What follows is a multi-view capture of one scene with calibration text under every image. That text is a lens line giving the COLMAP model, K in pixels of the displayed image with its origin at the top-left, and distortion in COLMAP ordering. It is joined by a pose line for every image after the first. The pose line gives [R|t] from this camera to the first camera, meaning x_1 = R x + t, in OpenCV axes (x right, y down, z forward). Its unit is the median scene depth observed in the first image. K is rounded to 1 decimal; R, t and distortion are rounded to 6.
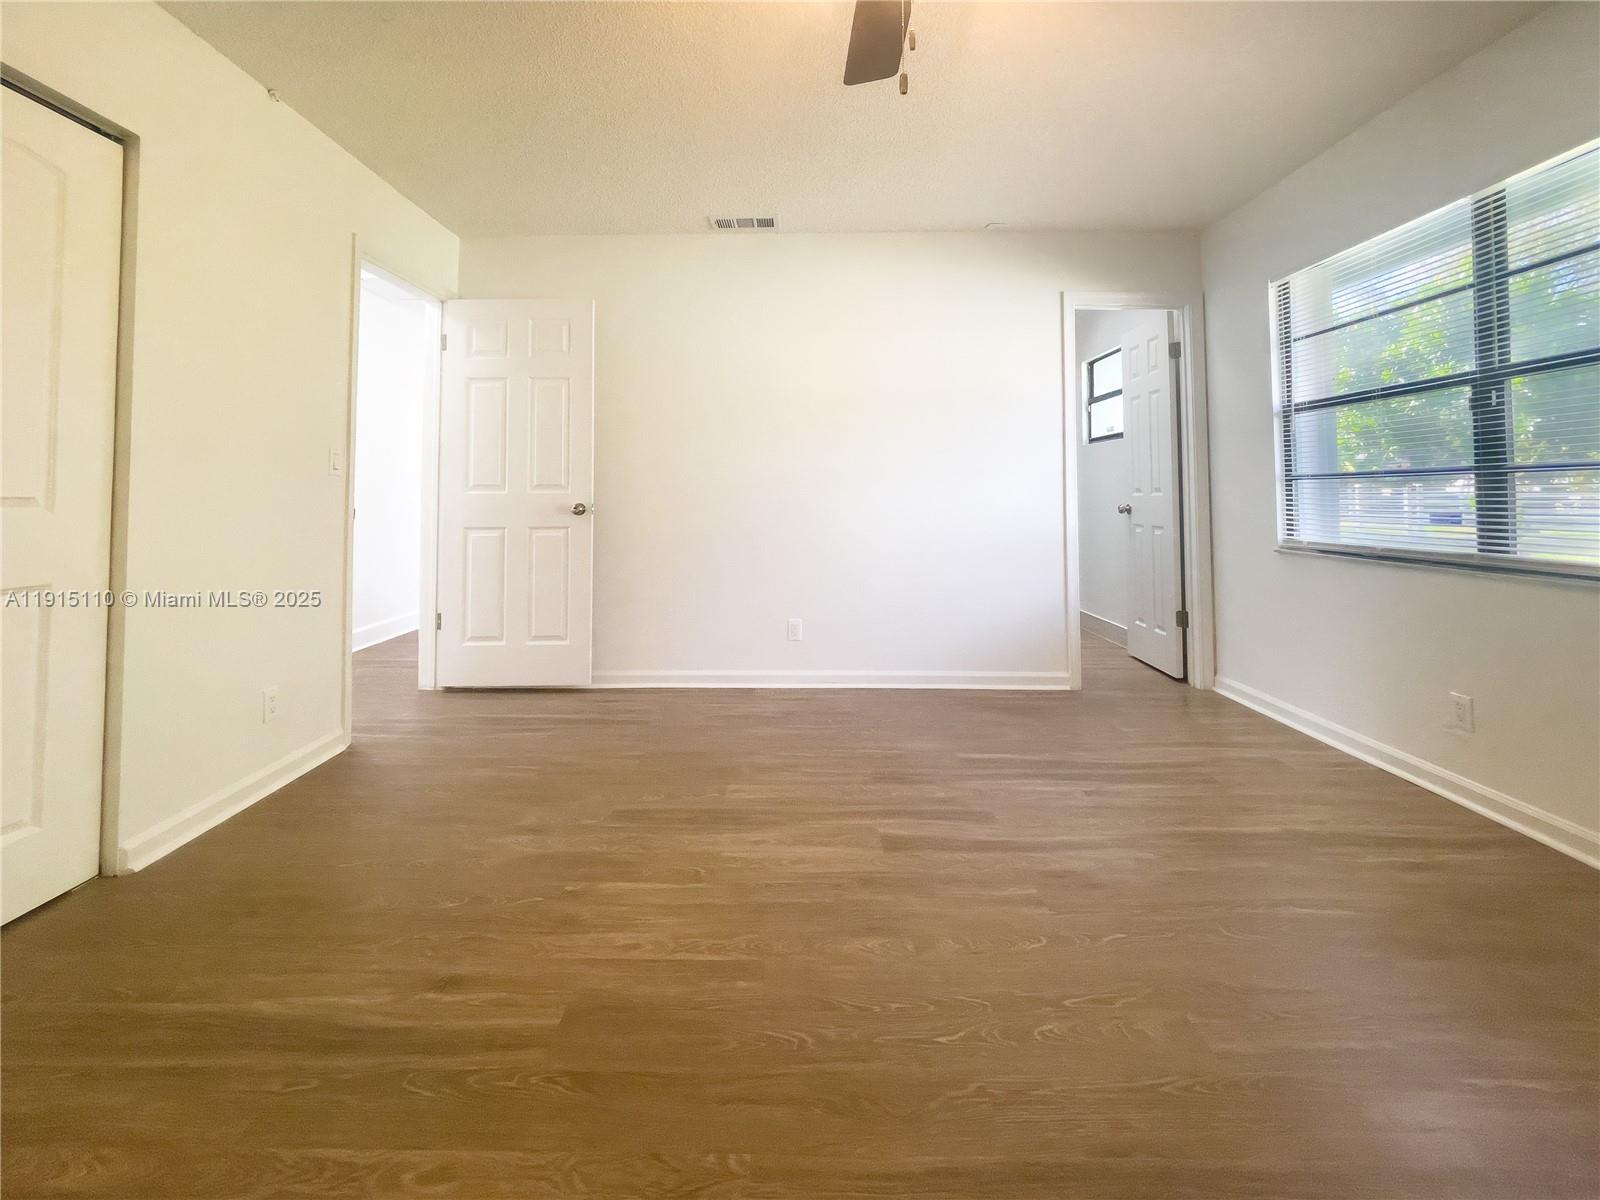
lens RADIAL K [[691.9, 0, 777.9], [0, 691.9, 470.1], [0, 0, 1]] dist [0.002540, 0.000908]
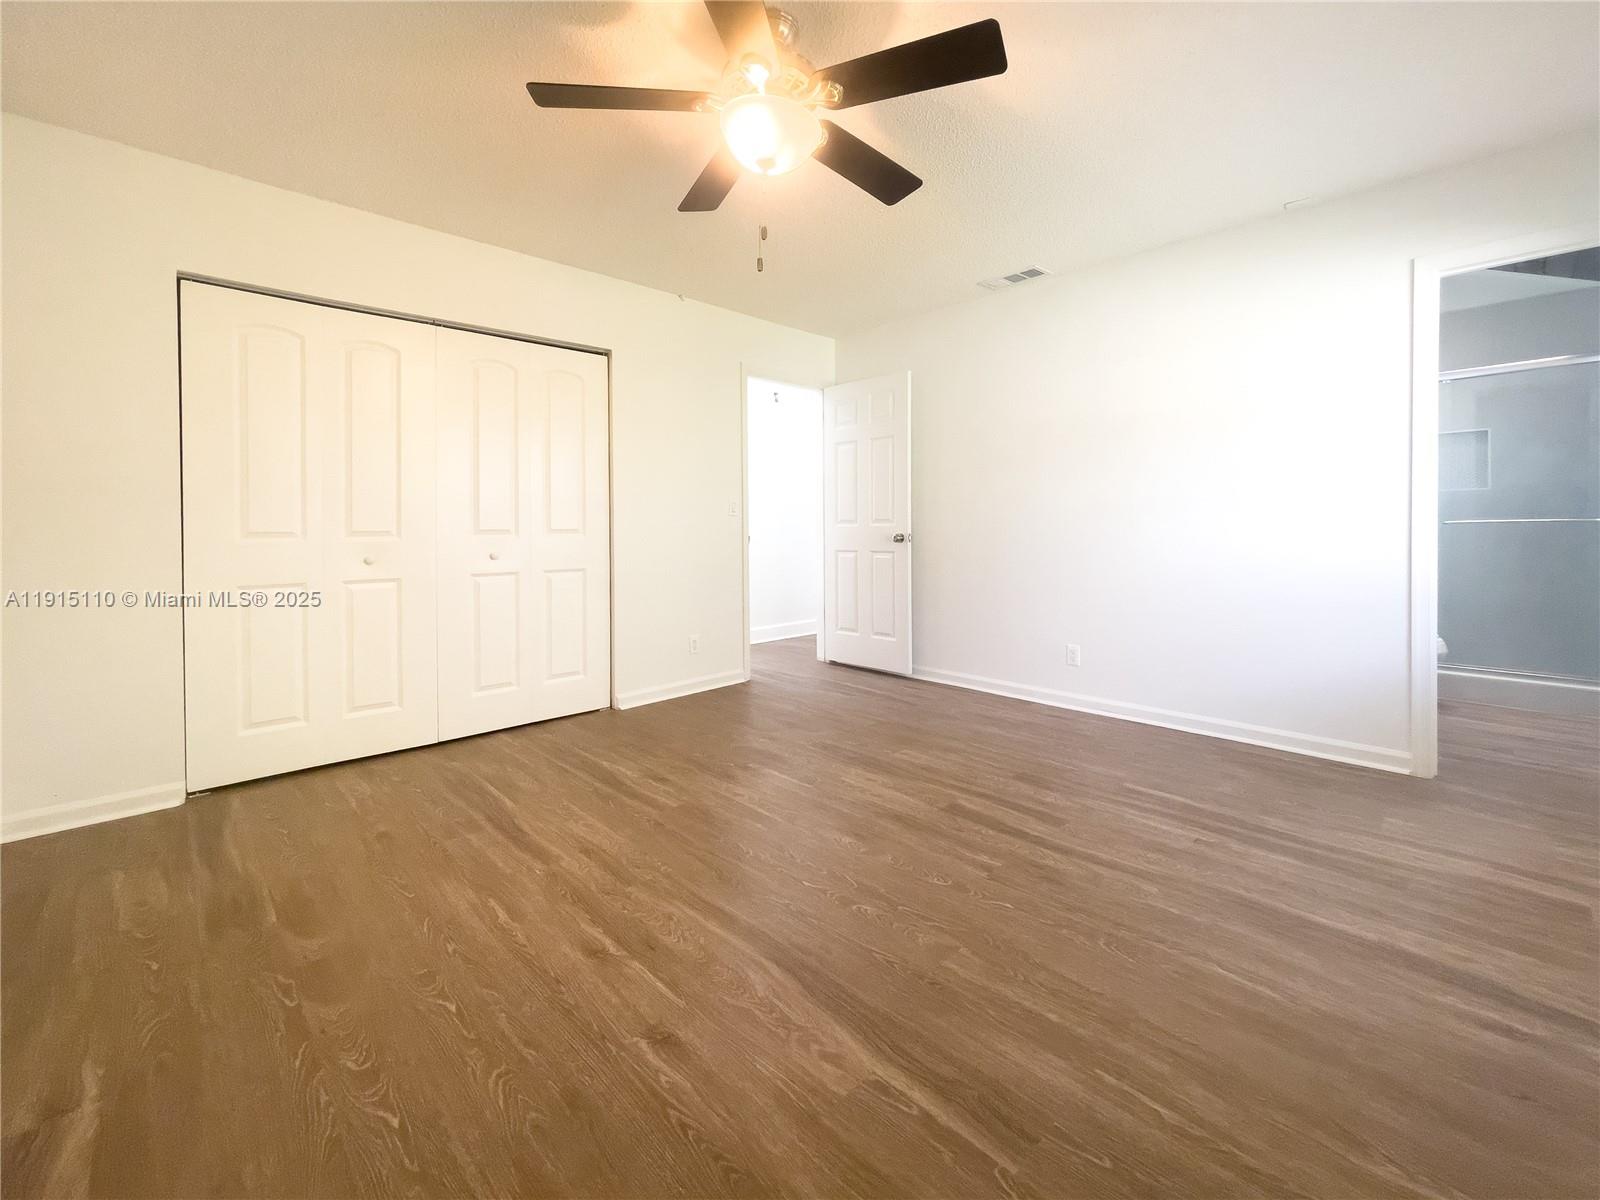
lens RADIAL K [[679.2, 0, 816.7], [0, 679.2, 535.4], [0, 0, 1]] dist [0.011665, -0.001003]
pose [[0.712690, 0.008462, -0.701428, 0.581795], [0.028014, 0.998786, 0.040513, -0.004429], [0.700919, -0.048522, 0.711588, -0.009311]]
